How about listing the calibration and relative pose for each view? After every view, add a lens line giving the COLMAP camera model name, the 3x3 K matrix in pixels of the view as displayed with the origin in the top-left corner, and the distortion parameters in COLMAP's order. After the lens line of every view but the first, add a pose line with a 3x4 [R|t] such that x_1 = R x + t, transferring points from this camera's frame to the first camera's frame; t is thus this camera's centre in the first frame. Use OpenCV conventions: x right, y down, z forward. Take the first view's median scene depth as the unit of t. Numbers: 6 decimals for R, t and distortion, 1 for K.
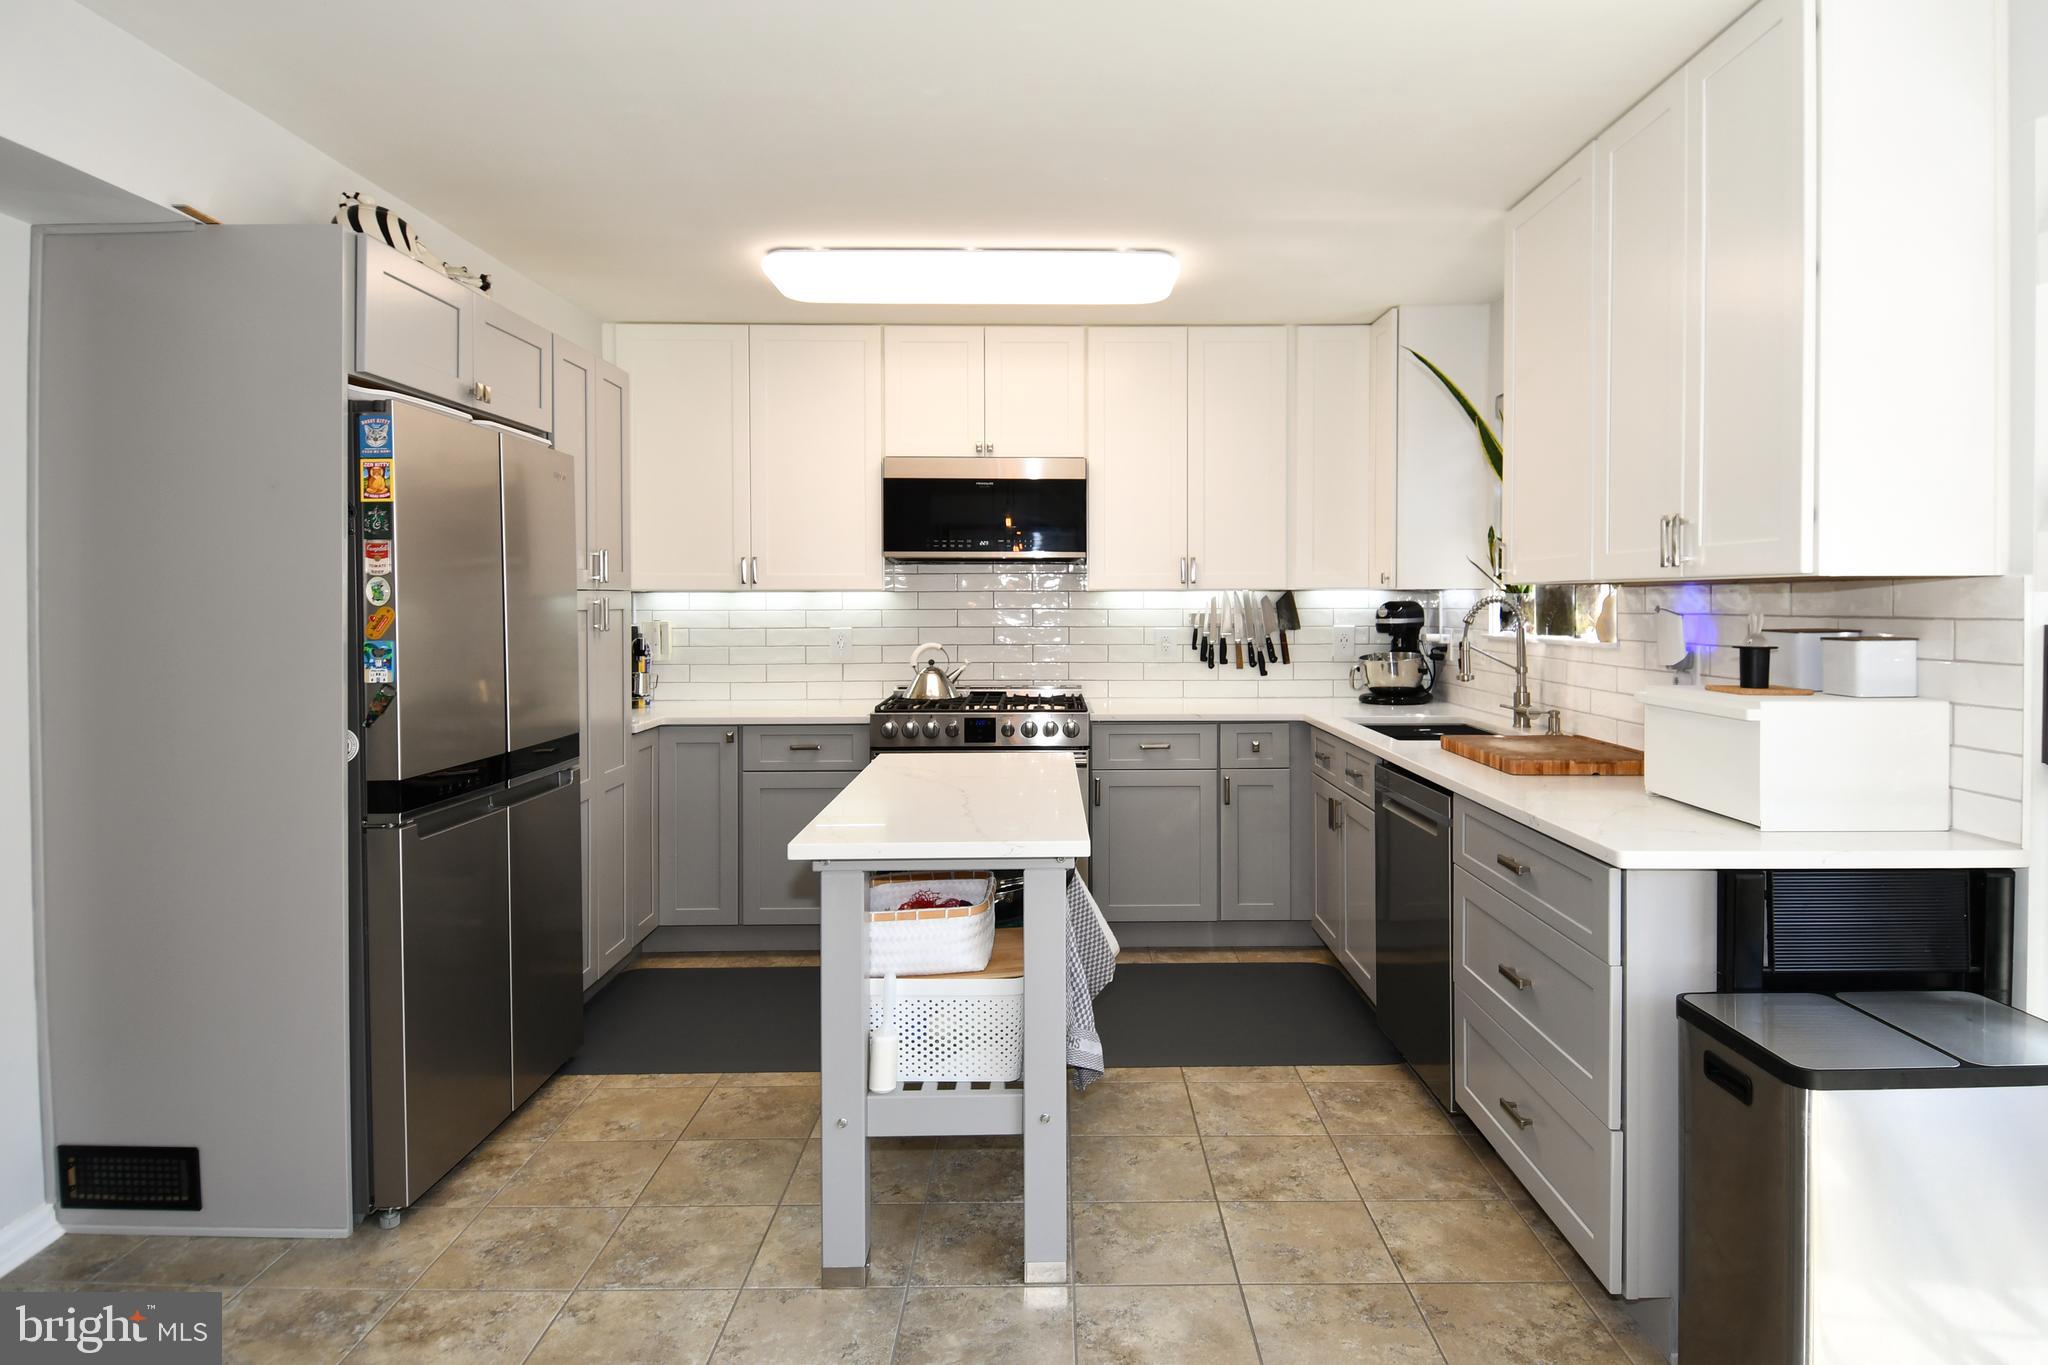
lens RADIAL K [[1106.3, 0, 1011.7], [0, 1106.3, 633.3], [0, 0, 1]] dist [0.047440, -0.056323]
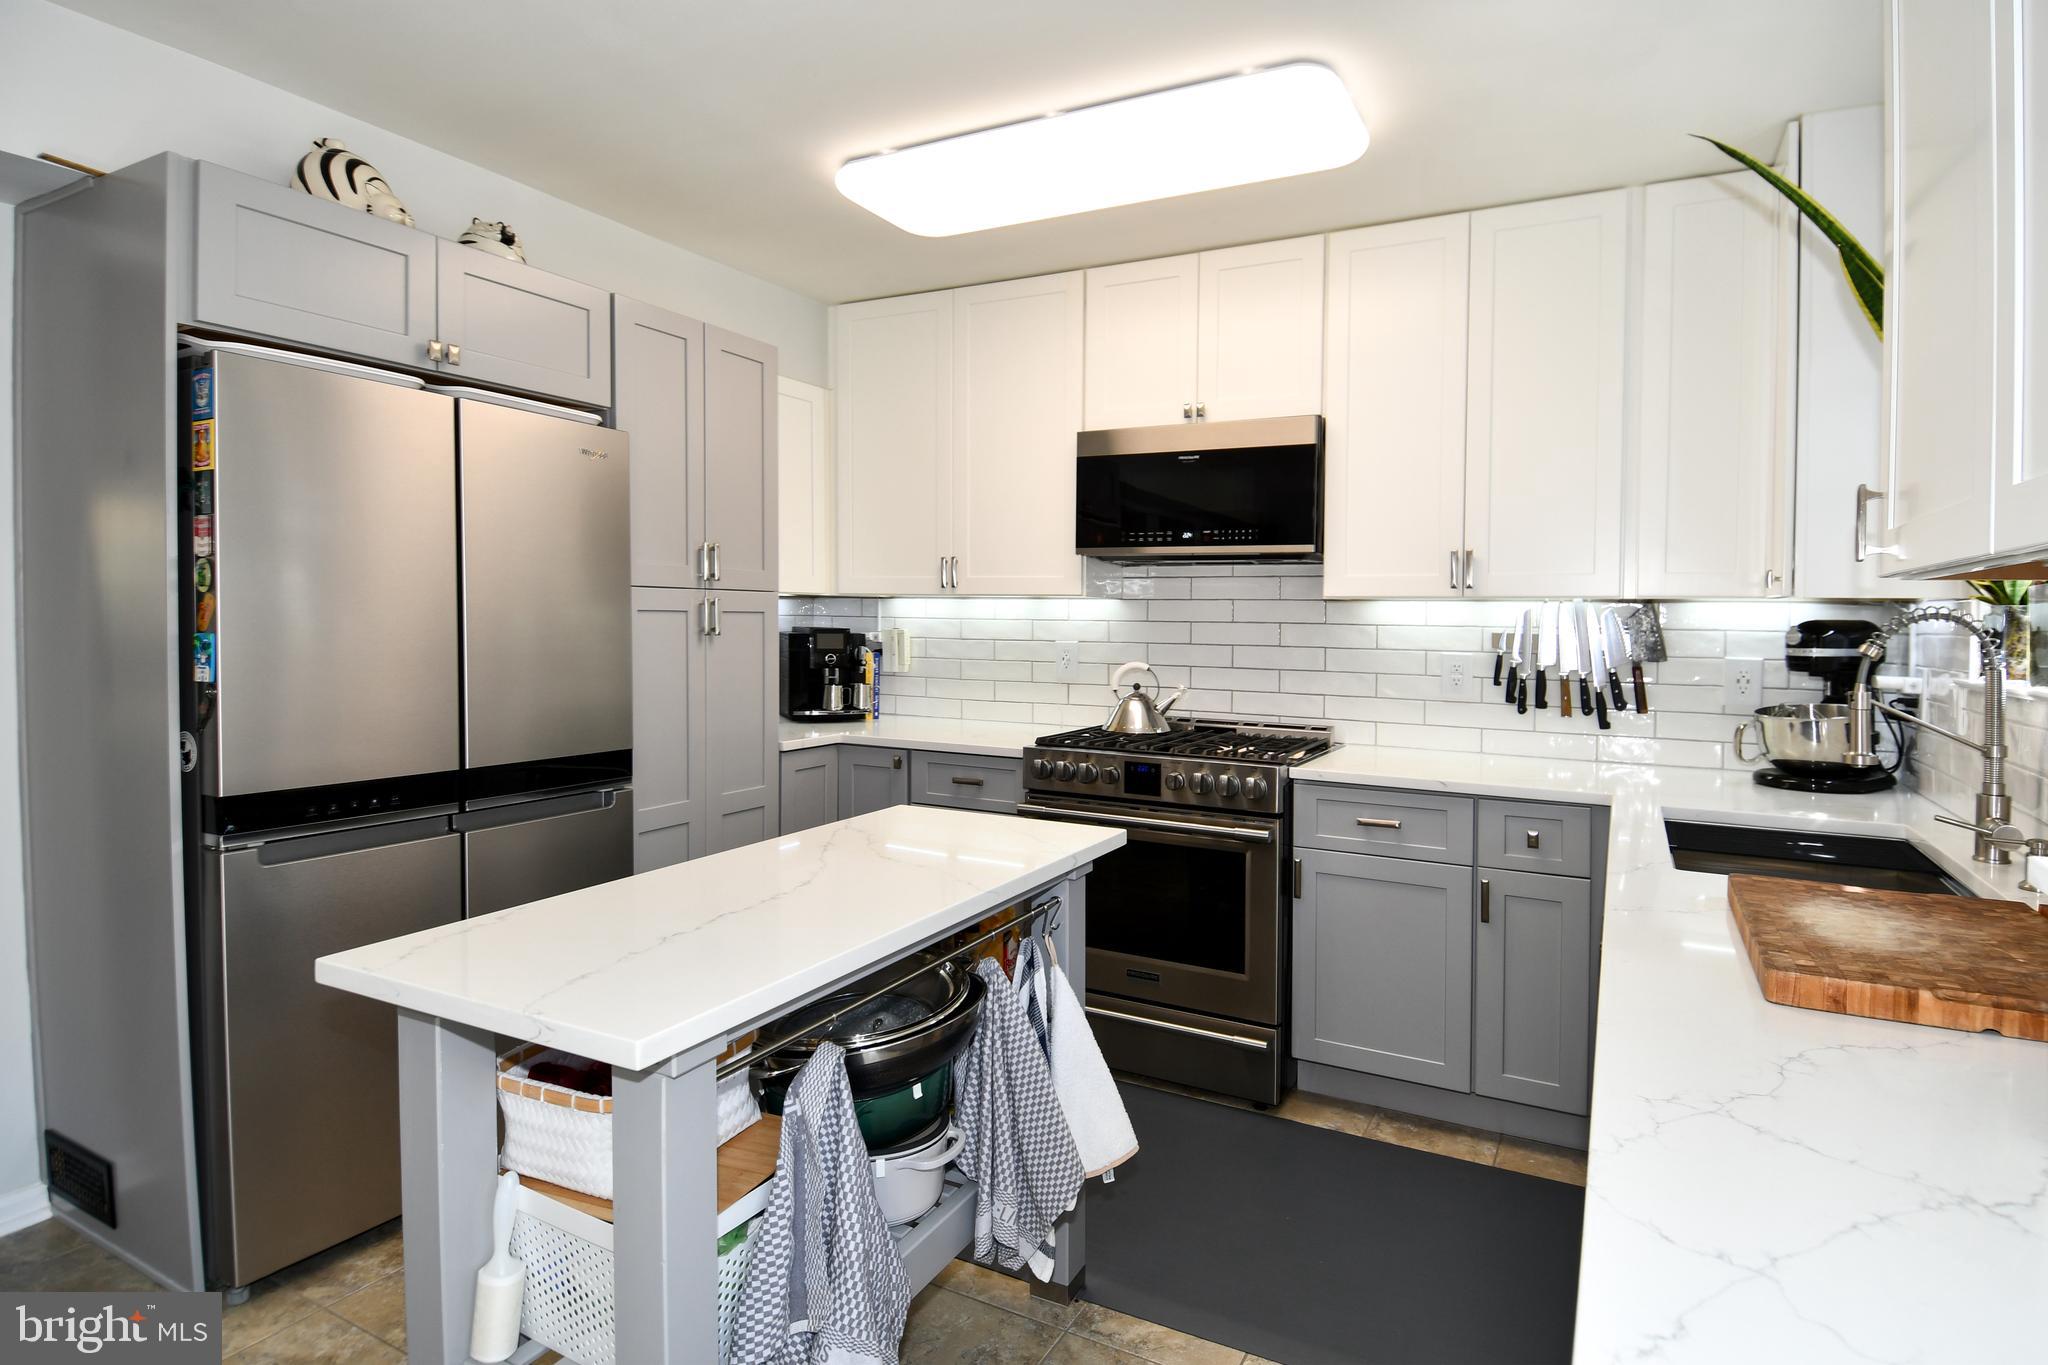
lens RADIAL K [[1089.8, 0, 1029.0], [0, 1089.8, 652.0], [0, 0, 1]] dist [0.047537, -0.050662]
pose [[0.909156, 0.031326, -0.415277, 0.202155], [-0.031043, 0.999490, 0.007432, -0.002435], [0.415298, 0.006135, 0.909665, 0.275507]]
